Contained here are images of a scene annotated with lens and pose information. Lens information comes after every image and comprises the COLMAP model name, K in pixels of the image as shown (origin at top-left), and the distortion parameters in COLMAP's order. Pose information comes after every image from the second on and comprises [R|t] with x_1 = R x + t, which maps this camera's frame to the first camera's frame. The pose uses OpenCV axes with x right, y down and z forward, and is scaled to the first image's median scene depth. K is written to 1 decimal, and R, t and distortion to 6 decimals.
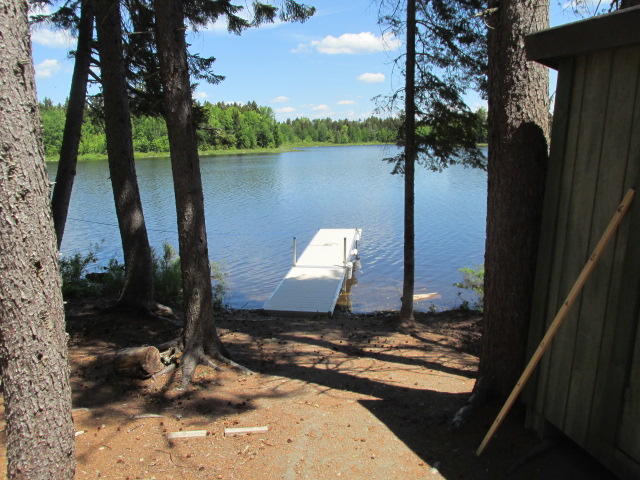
lens RADIAL K [[529.1, 0, 320.0], [0, 529.1, 240.0], [0, 0, 1]] dist [-0.024610, 0.001833]
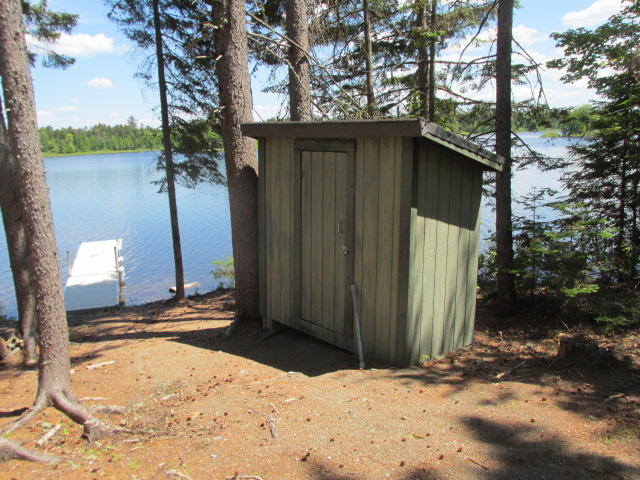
lens RADIAL K [[529.1, 0, 320.0], [0, 529.1, 240.0], [0, 0, 1]] dist [-0.024610, 0.001833]
pose [[0.884692, -0.103269, 0.454593, -0.124739], [0.108190, 0.994013, 0.015257, 0.018059], [-0.453447, 0.035684, 0.890569, -0.380625]]
